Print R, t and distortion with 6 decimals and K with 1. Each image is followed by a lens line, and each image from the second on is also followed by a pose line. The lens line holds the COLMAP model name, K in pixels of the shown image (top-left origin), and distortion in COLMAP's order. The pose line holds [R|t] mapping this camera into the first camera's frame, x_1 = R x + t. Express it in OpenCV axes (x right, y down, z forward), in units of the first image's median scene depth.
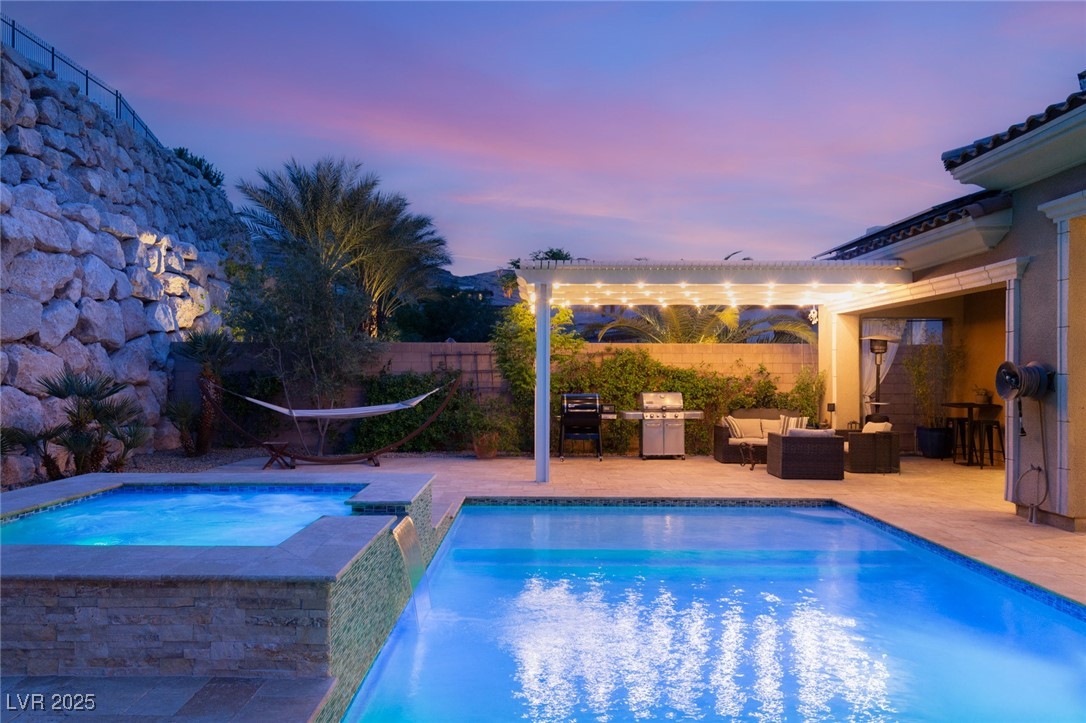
lens RADIAL K [[793.1, 0, 516.9], [0, 793.1, 376.2], [0, 0, 1]] dist [-0.004721, 0.001421]
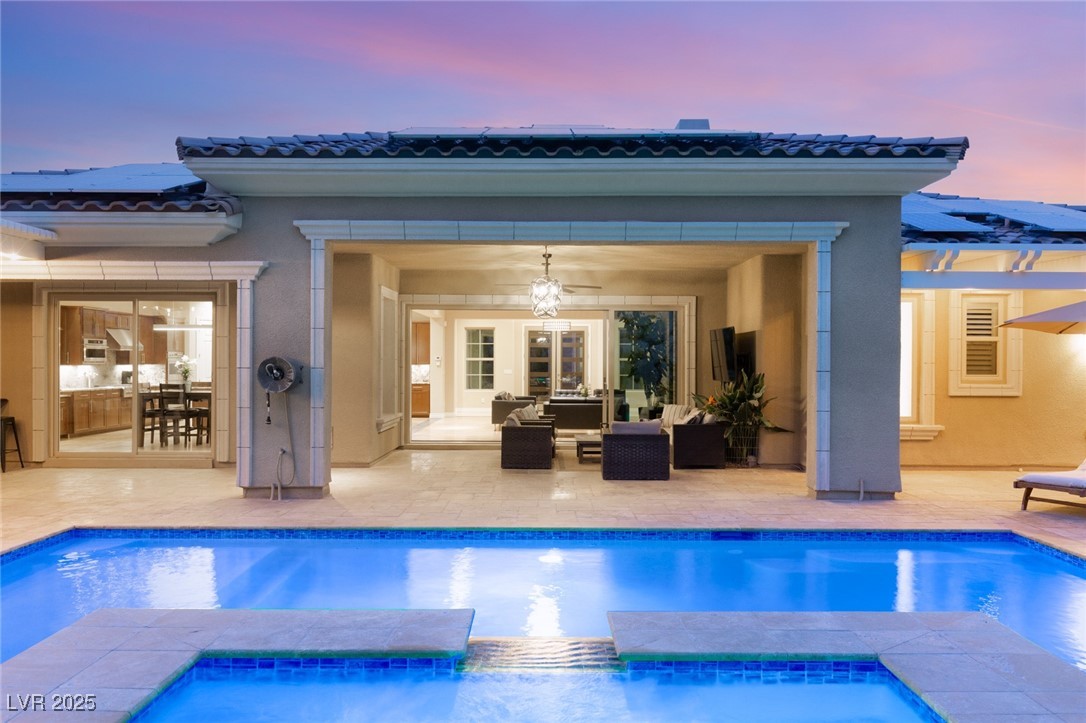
lens RADIAL K [[793.1, 0, 539.9], [0, 793.1, 365.1], [0, 0, 1]] dist [-0.004721, 0.001421]
pose [[-0.020531, -0.010365, 0.999735, -0.469174], [0.000014, 0.999946, 0.010368, -0.018087], [-0.999789, 0.000227, -0.020530, 0.635904]]
